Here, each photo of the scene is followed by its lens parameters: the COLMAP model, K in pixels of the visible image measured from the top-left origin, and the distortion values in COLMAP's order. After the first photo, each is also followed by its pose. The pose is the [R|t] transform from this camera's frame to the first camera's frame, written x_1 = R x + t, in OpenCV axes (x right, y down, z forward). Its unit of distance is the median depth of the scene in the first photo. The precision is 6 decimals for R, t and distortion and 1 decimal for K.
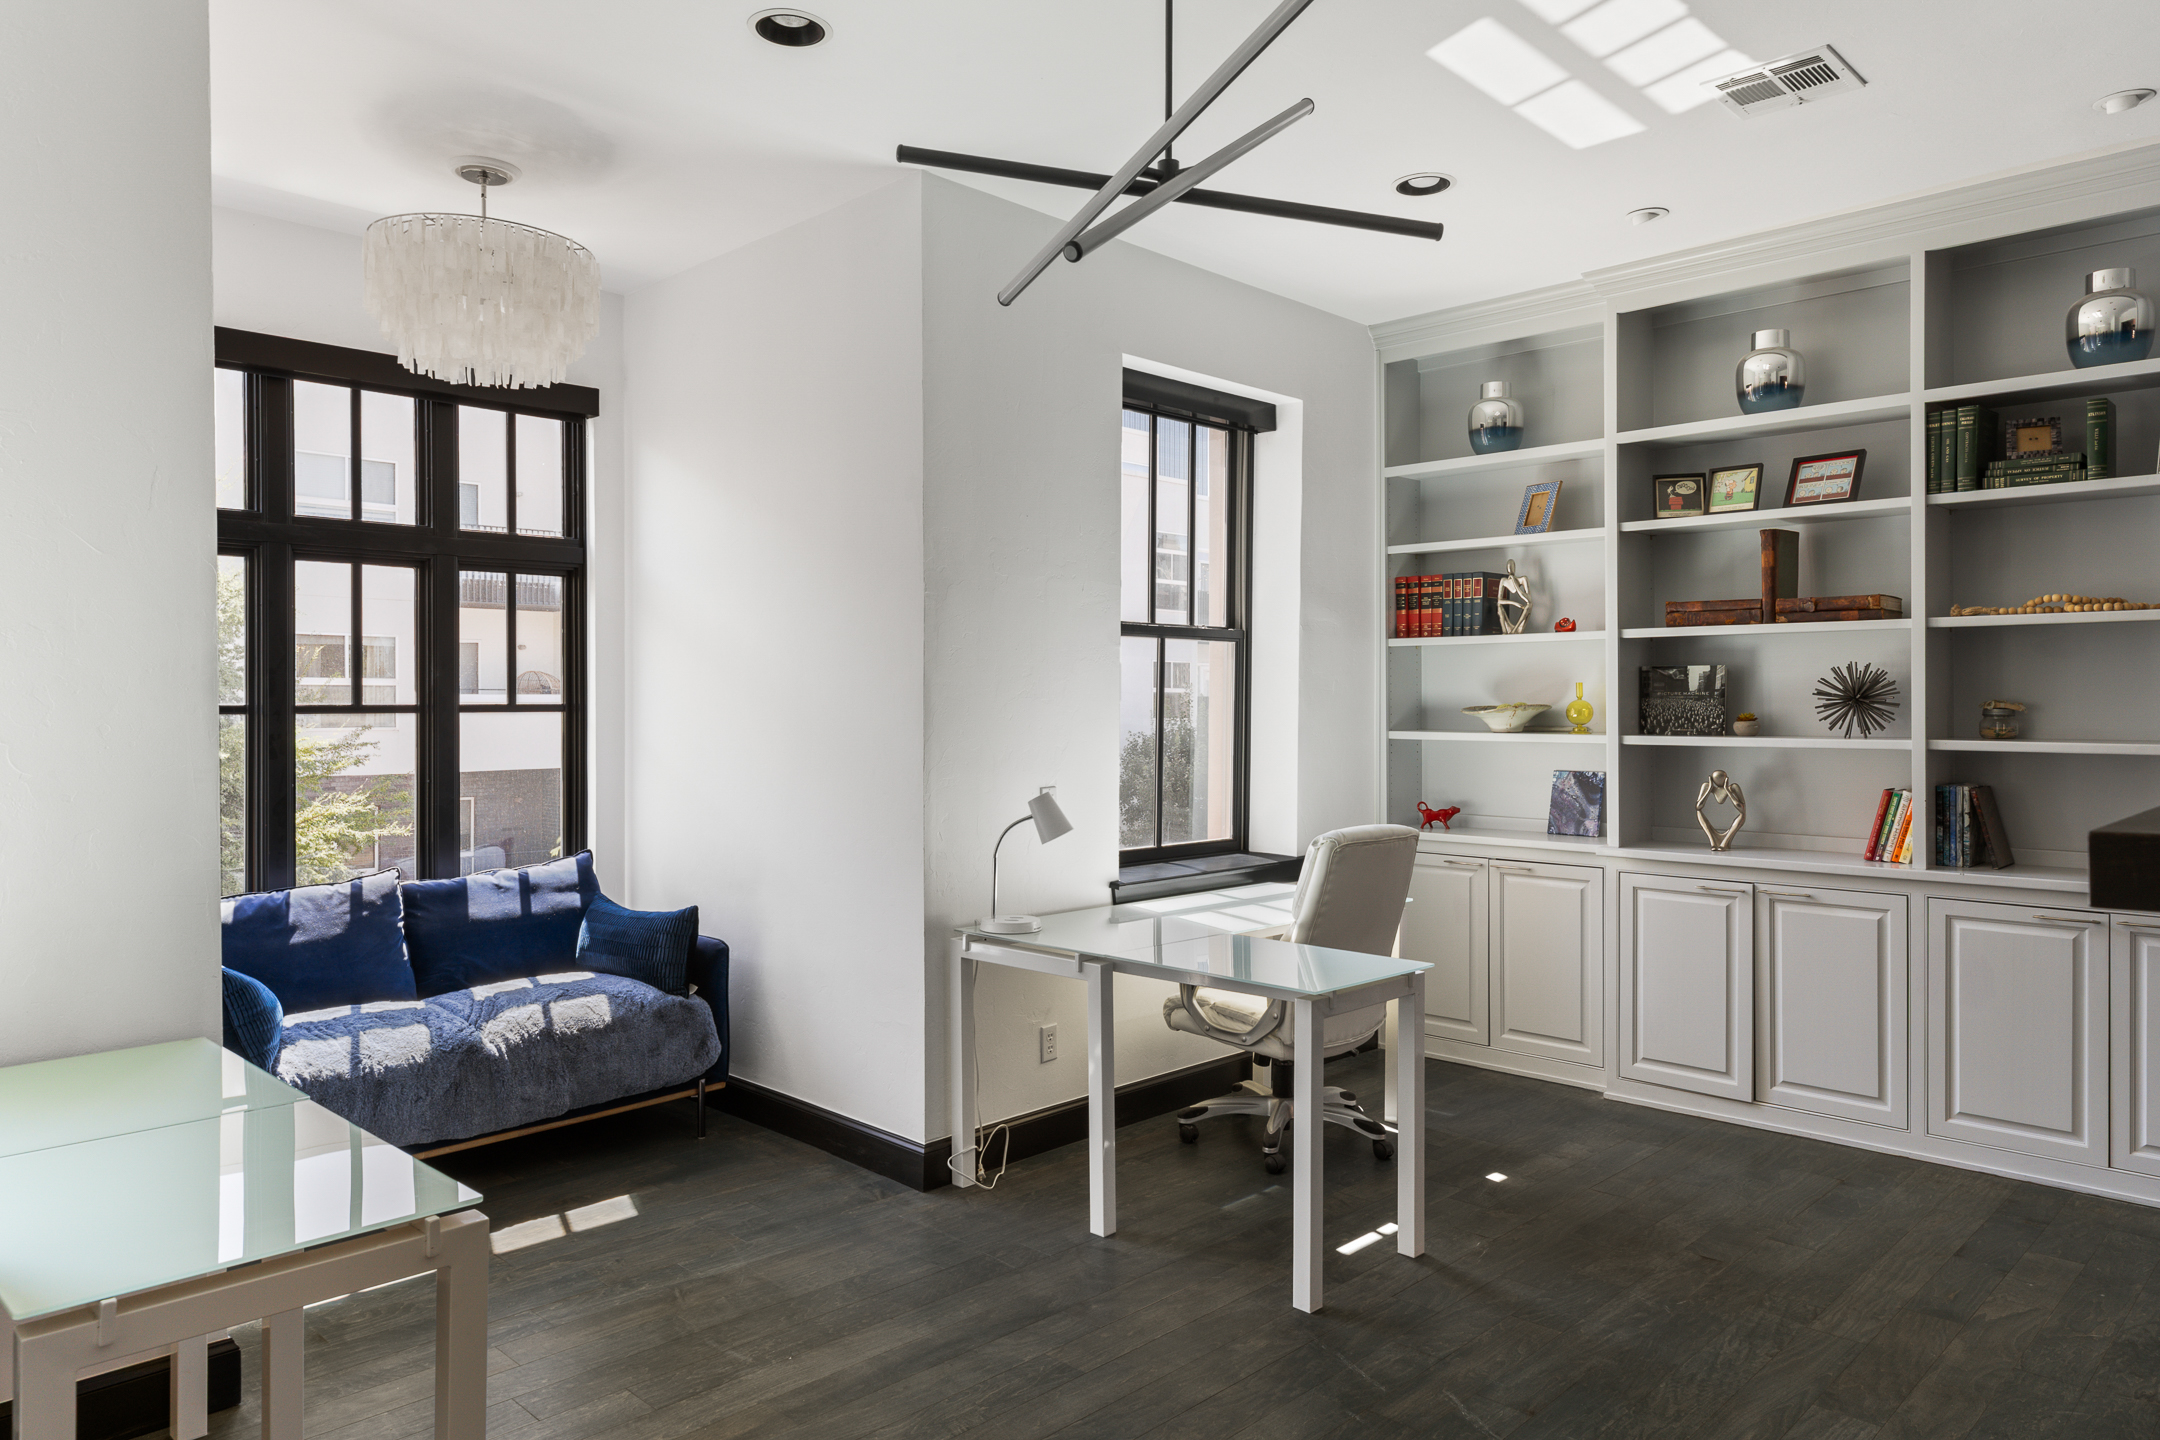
lens RADIAL K [[1362.9, 0, 1072.9], [0, 1362.9, 719.6], [0, 0, 1]] dist [-0.002433, -0.001096]
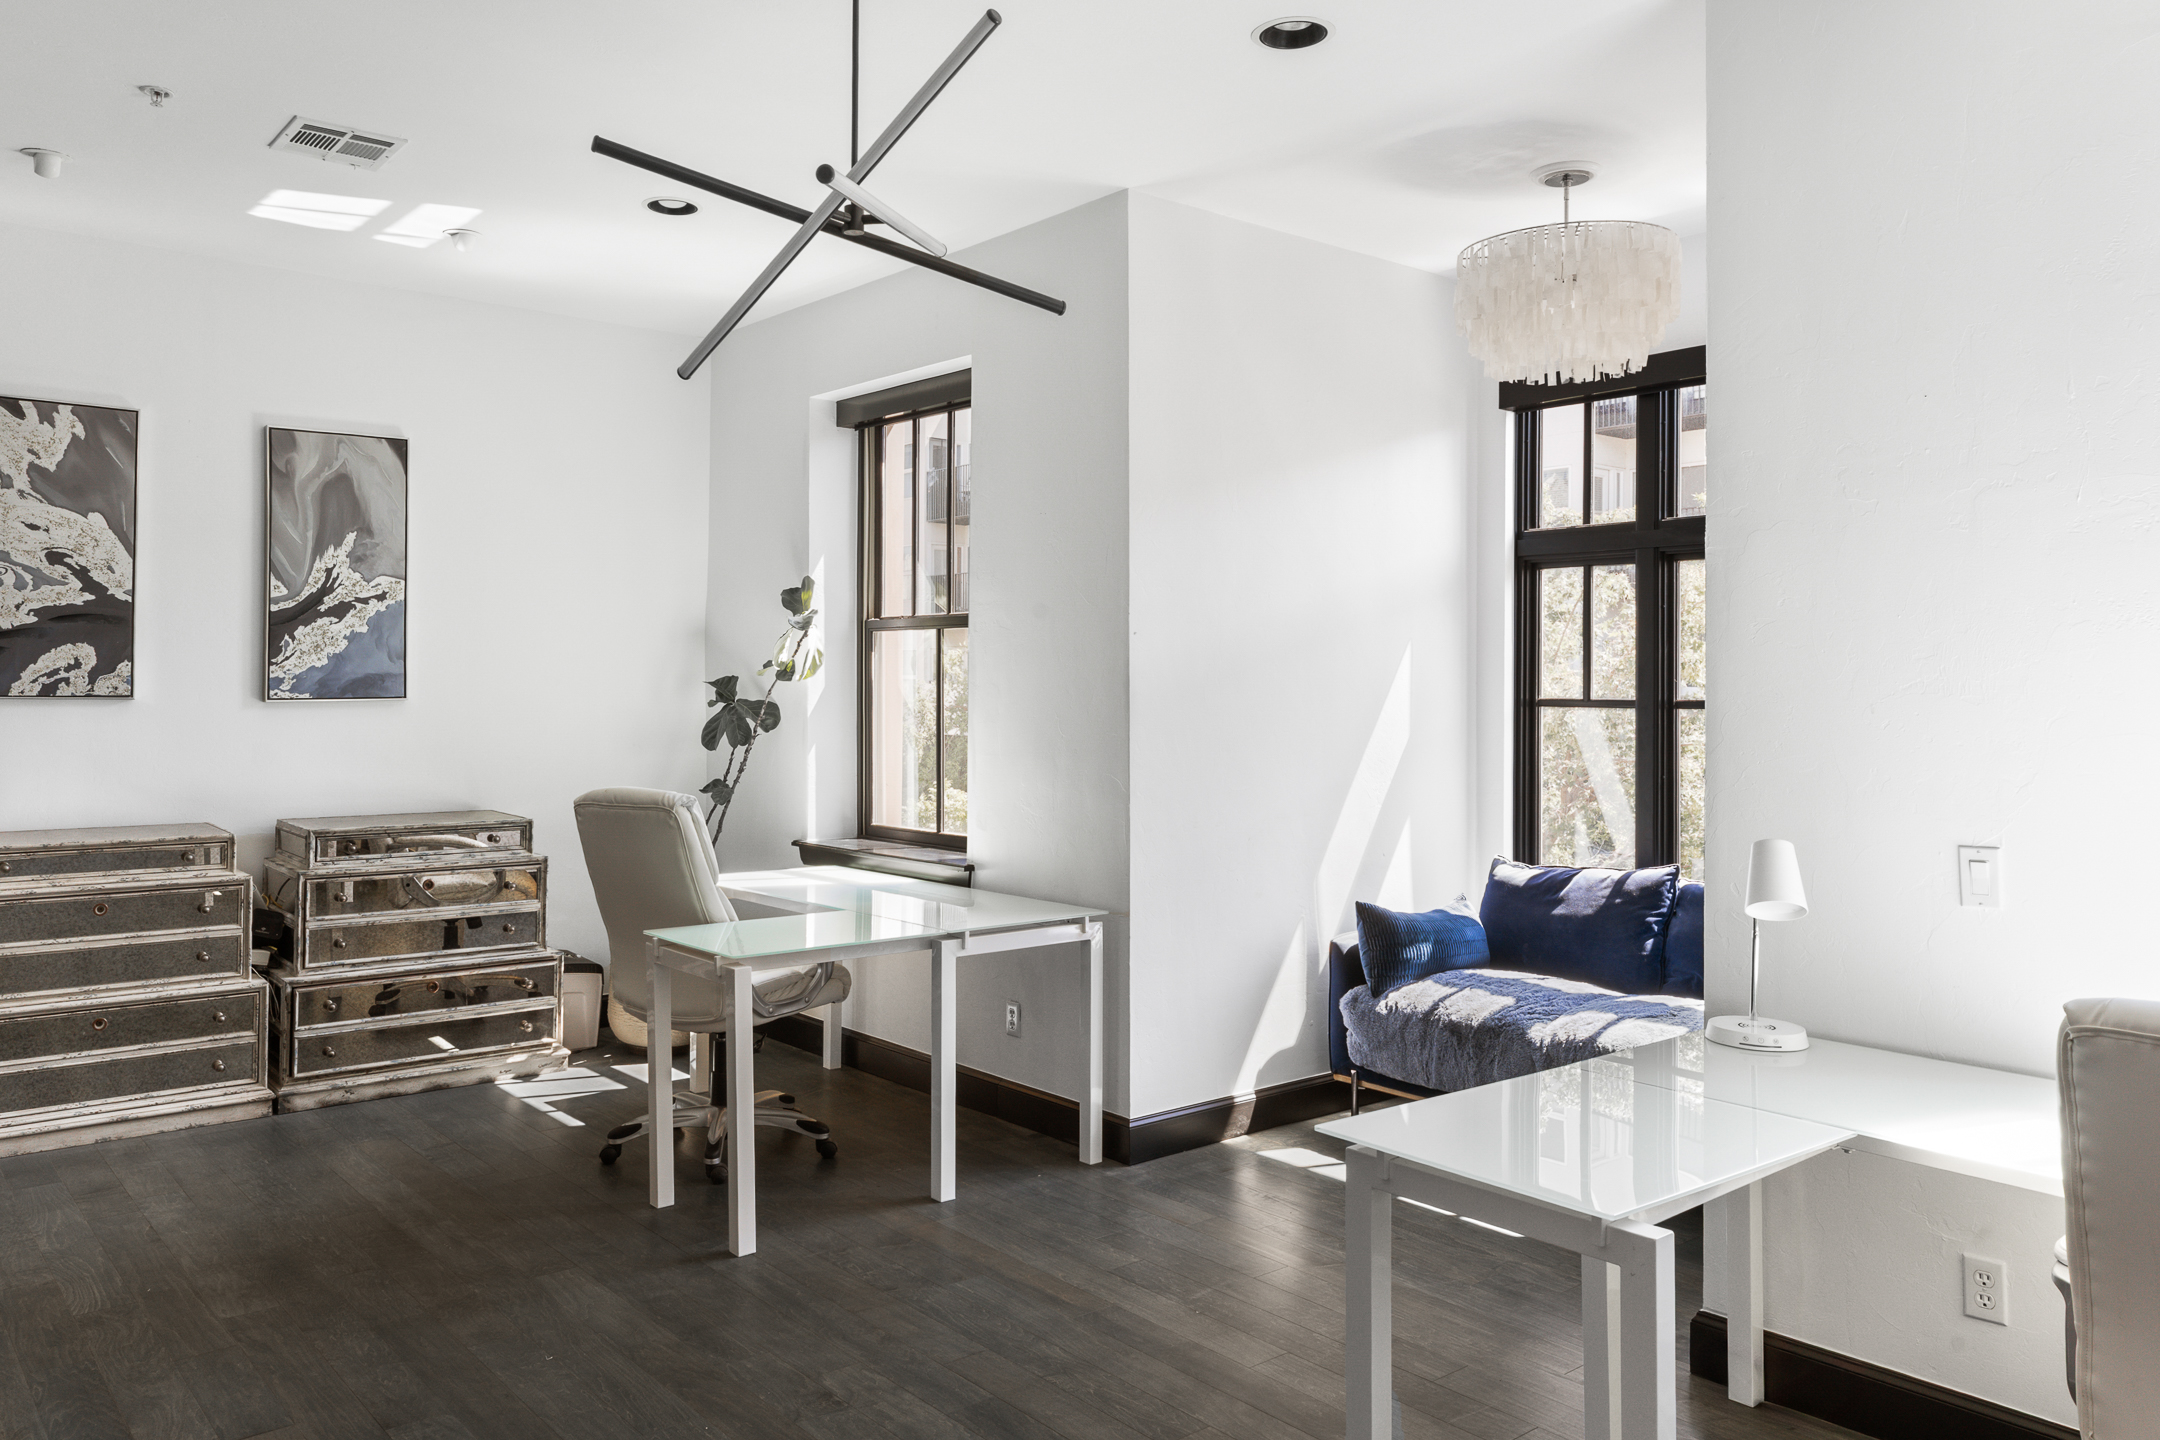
lens RADIAL K [[1534.6, 0, 1068.5], [0, 1534.6, 698.3], [0, 0, 1]] dist [0.007852, -0.001778]
pose [[-0.074221, 0.004022, -0.997234, 0.667279], [-0.021689, 0.999749, 0.005646, -0.009390], [0.997006, 0.022048, -0.074115, 0.657302]]
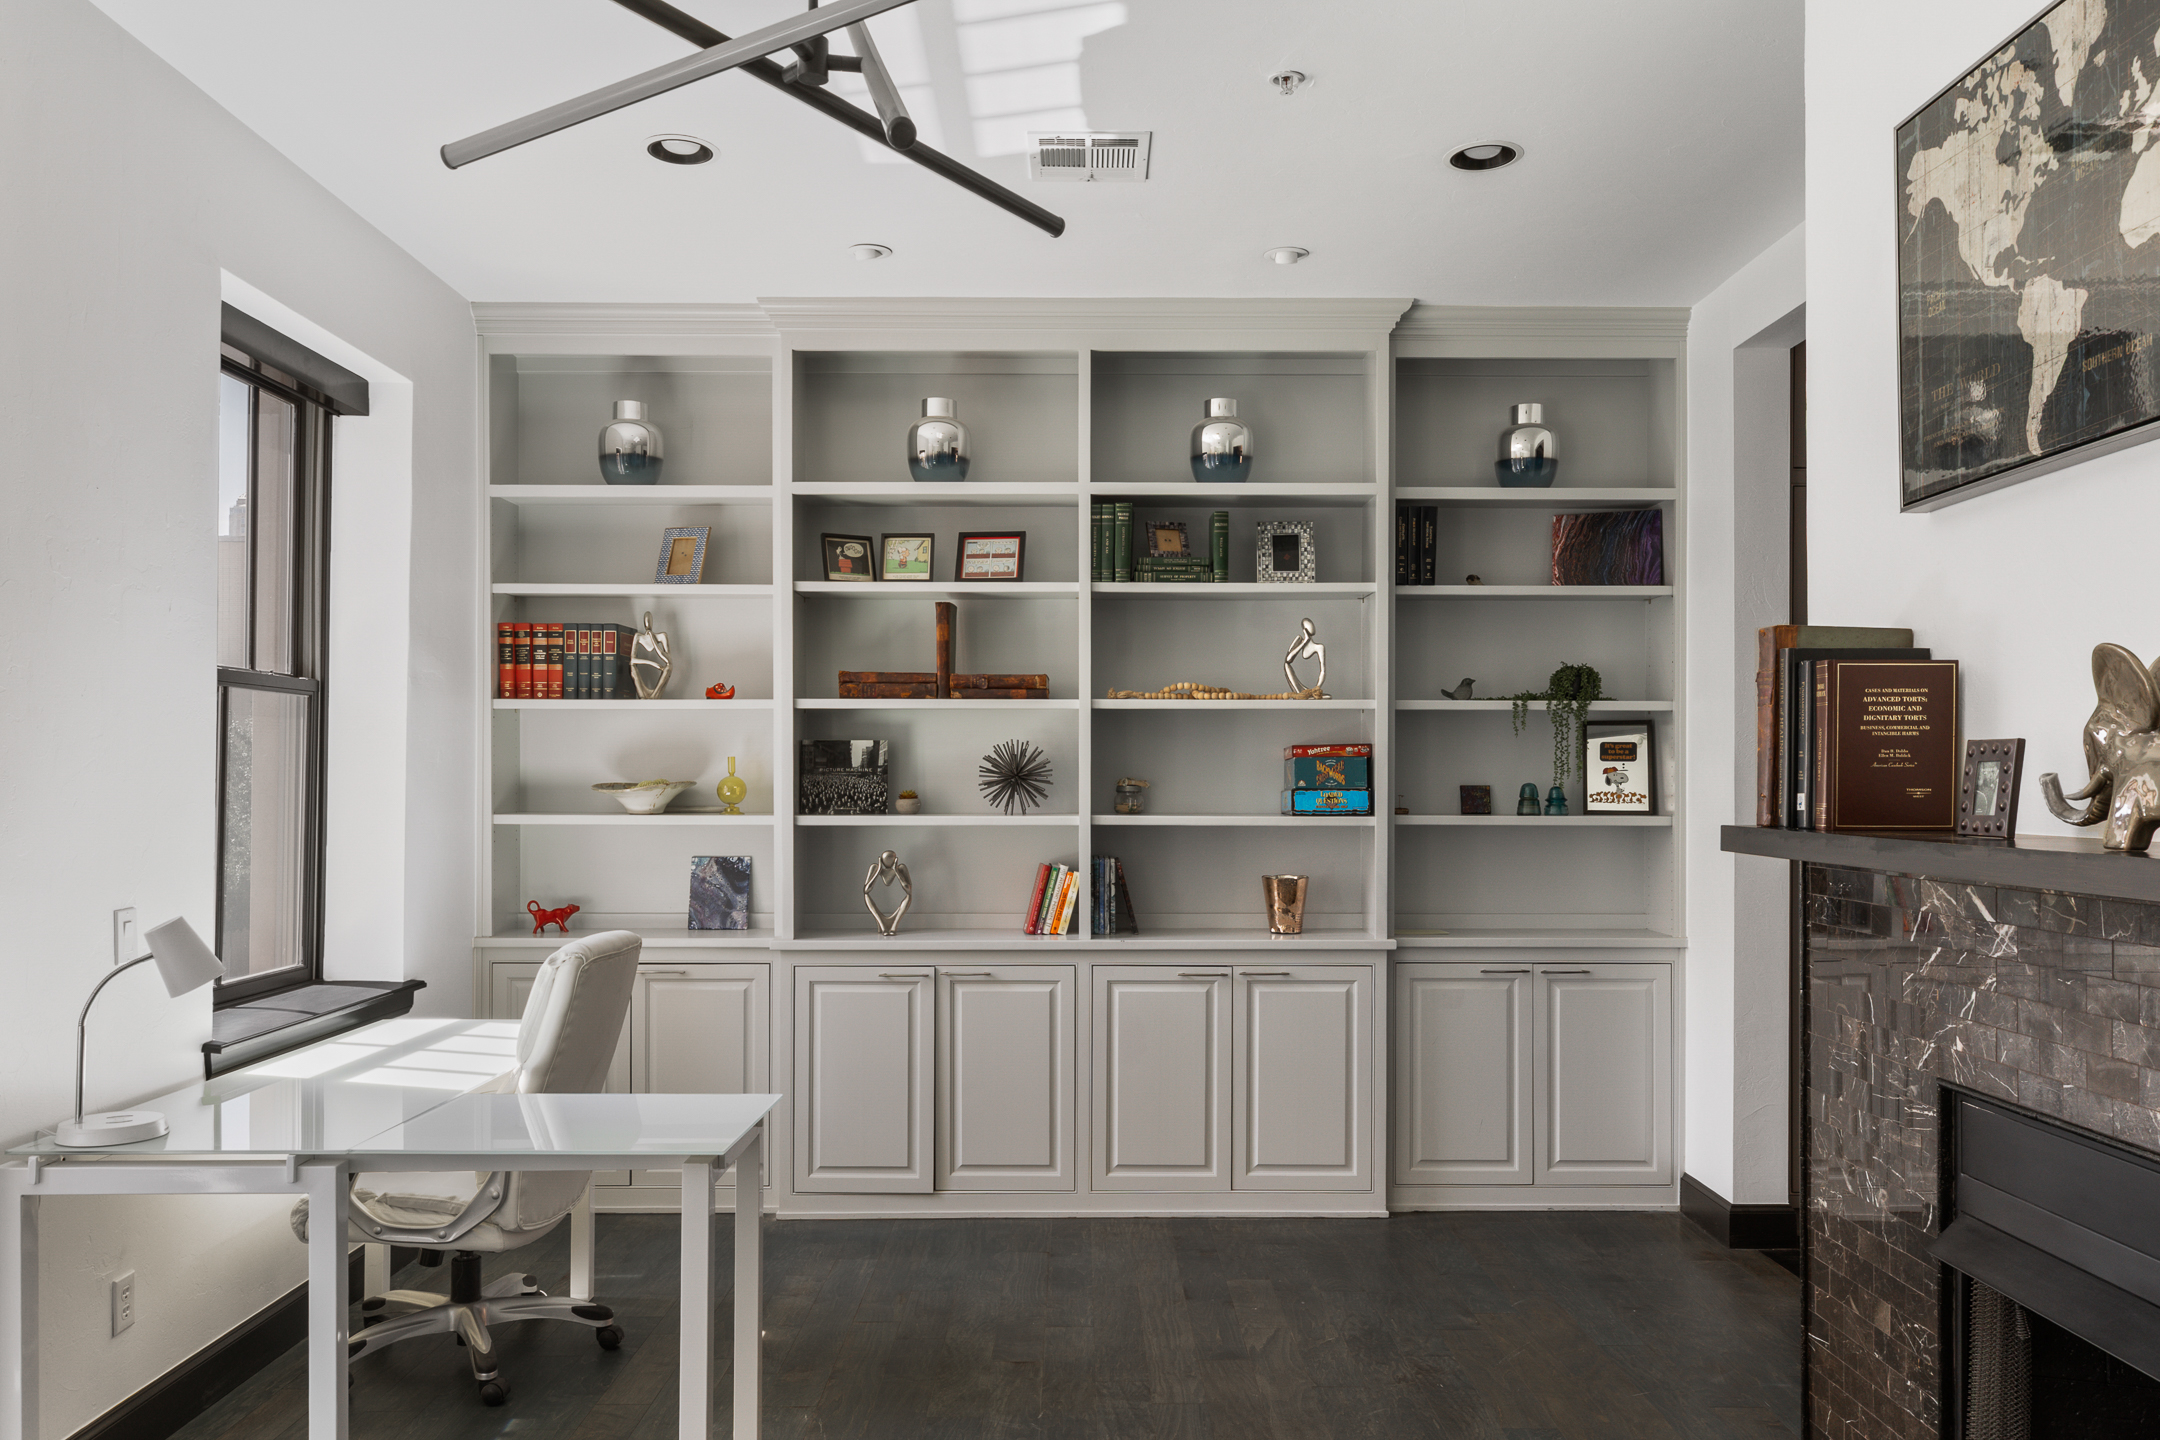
lens RADIAL K [[1534.6, 0, 1058.0], [0, 1534.6, 787.4], [0, 0, 1]] dist [0.007852, -0.001778]
pose [[0.717574, -0.002713, 0.696477, -0.209494], [0.006700, 0.999973, -0.003008, -0.003329], [-0.696450, 0.006825, 0.717573, 0.163211]]
